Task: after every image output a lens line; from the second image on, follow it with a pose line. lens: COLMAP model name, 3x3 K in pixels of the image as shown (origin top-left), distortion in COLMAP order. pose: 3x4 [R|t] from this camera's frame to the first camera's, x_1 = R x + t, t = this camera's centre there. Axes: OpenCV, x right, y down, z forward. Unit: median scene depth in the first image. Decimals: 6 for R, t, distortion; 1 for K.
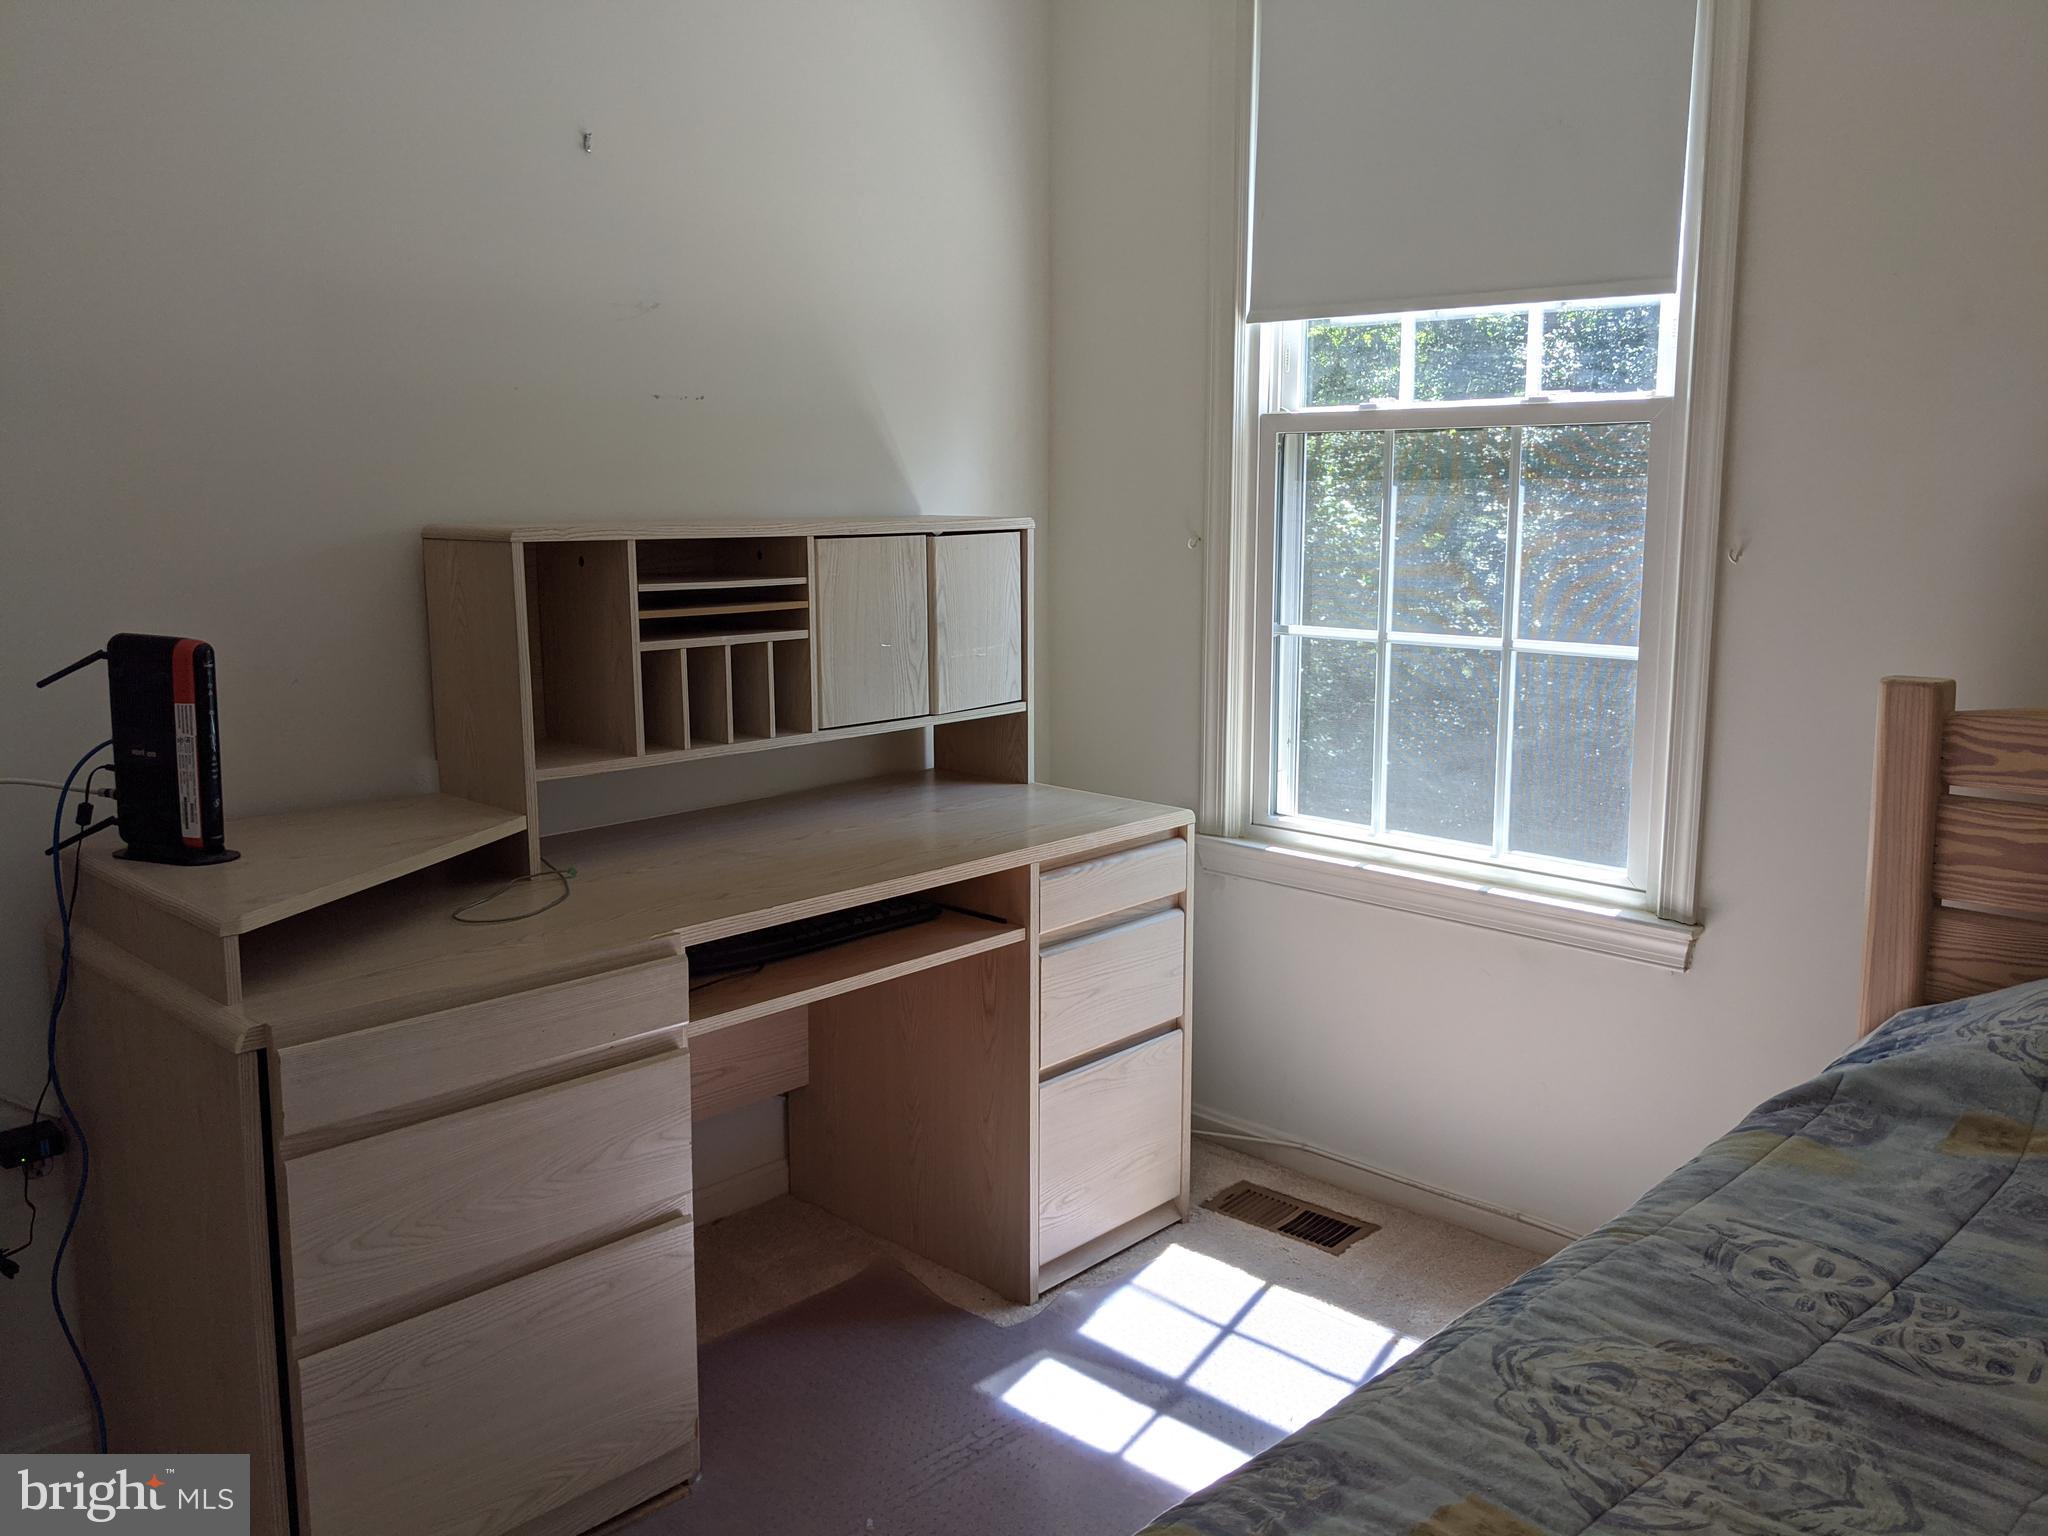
lens RADIAL K [[1623.3, 0, 1031.1], [0, 1623.3, 774.4], [0, 0, 1]] dist [0.067632, -0.120978]
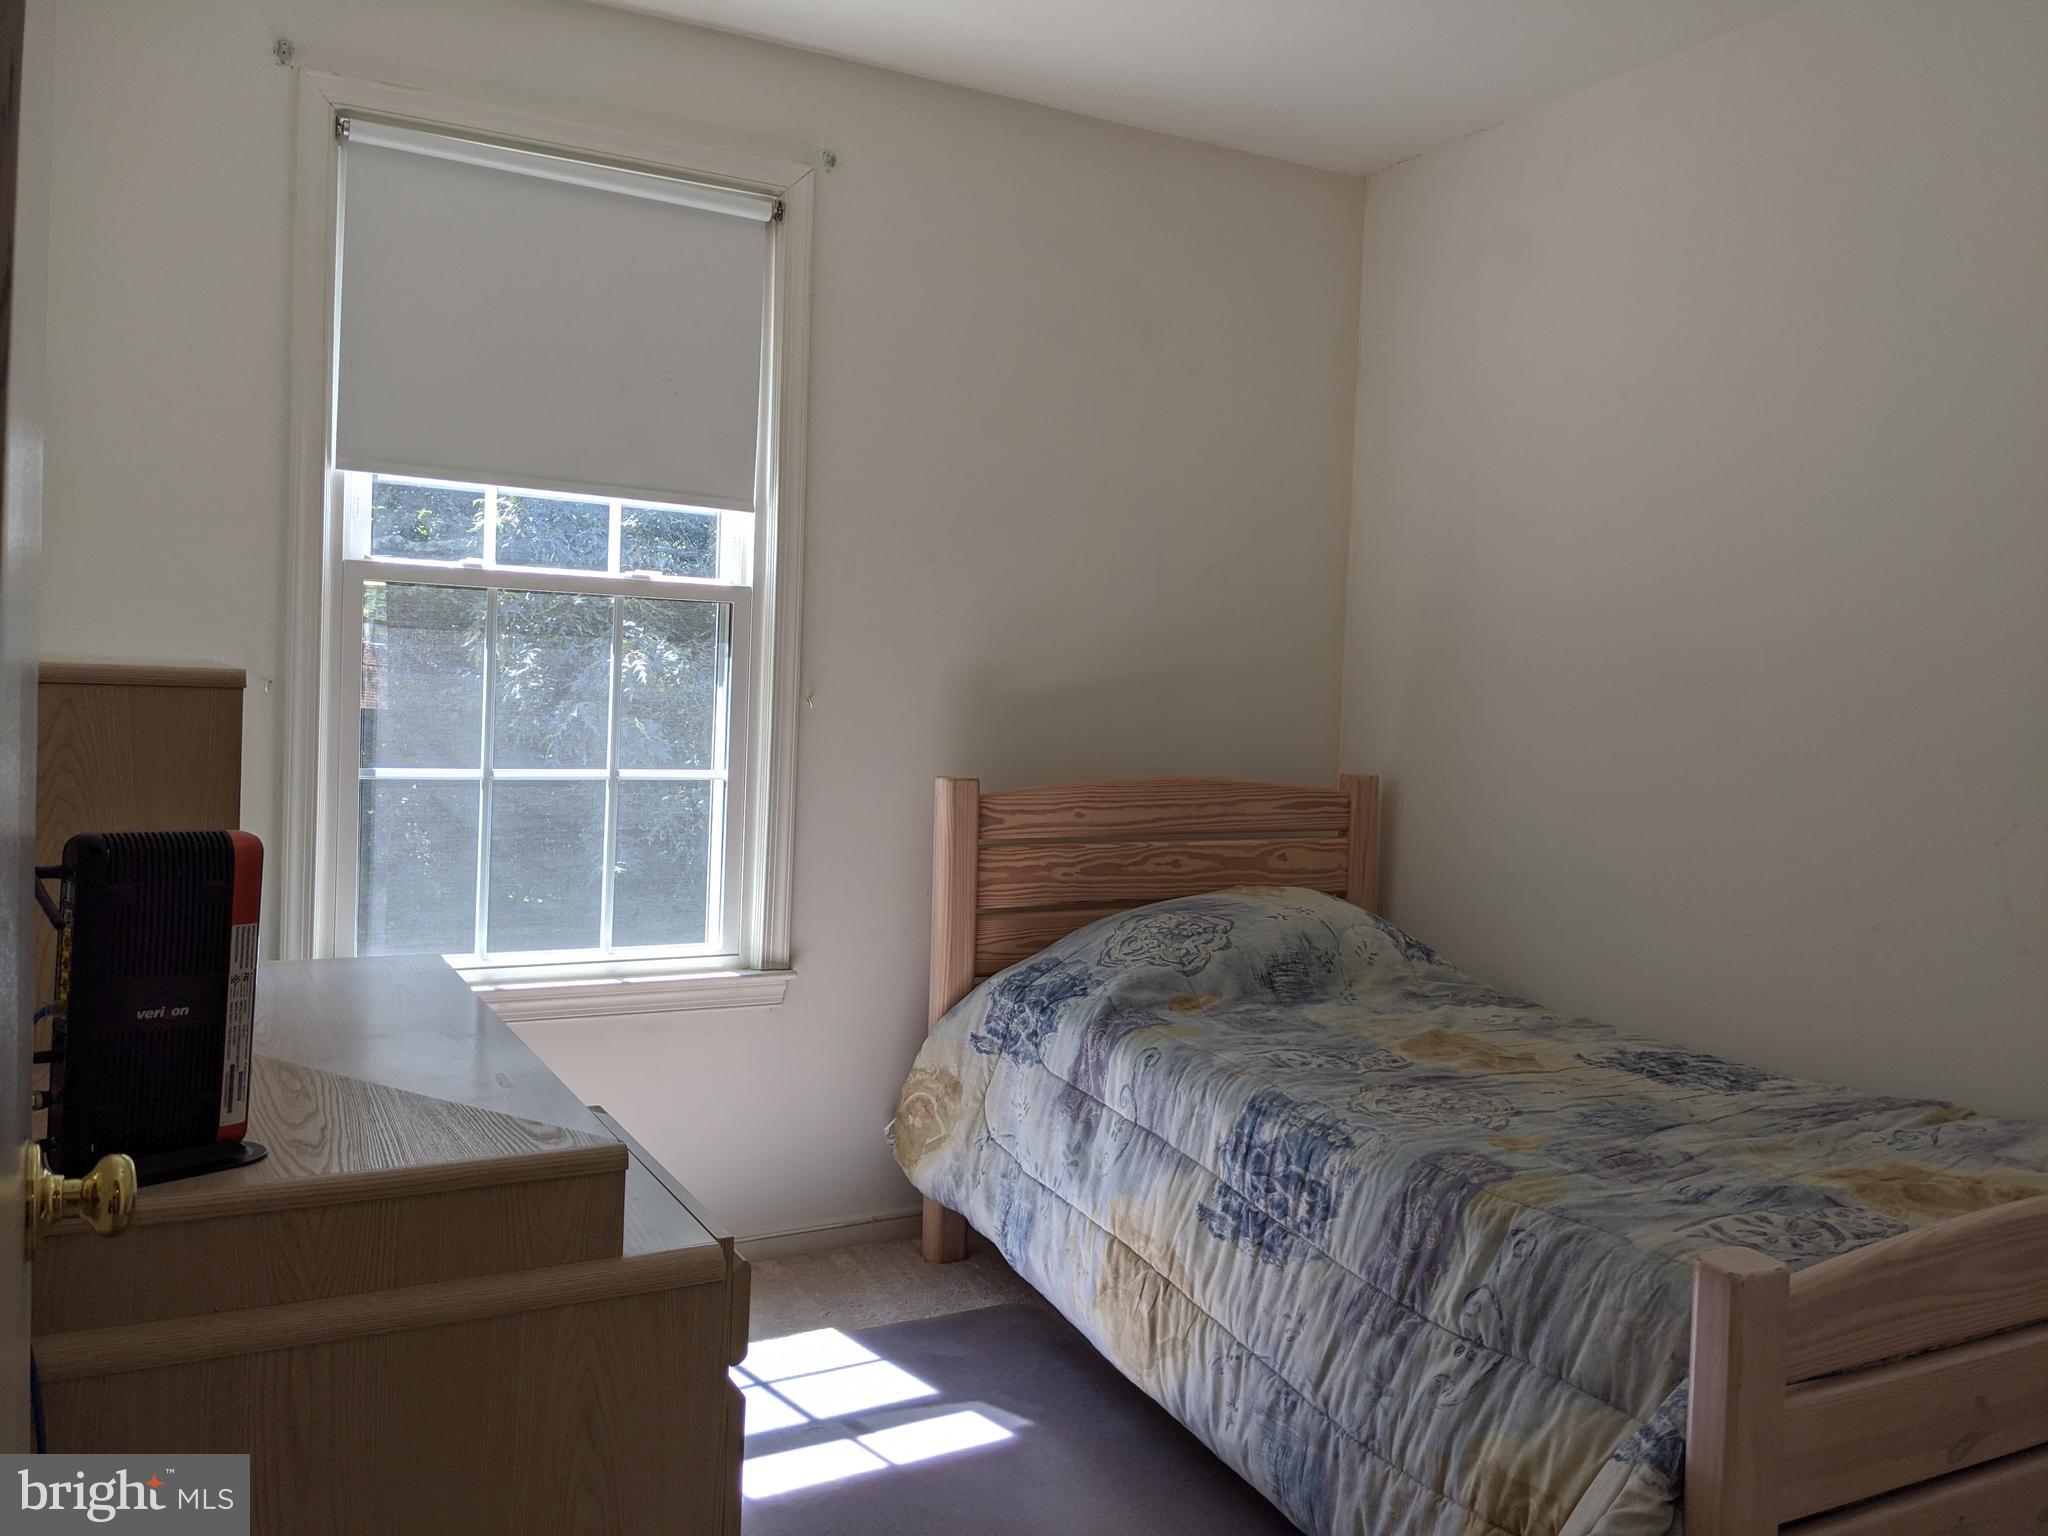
lens RADIAL K [[1623.3, 0, 1031.1], [0, 1623.3, 774.4], [0, 0, 1]] dist [0.067632, -0.120978]
pose [[0.290698, -0.043951, 0.955805, -0.832188], [0.128811, 0.991648, 0.006422, -0.052265], [-0.948105, 0.121251, 0.293932, 0.386295]]
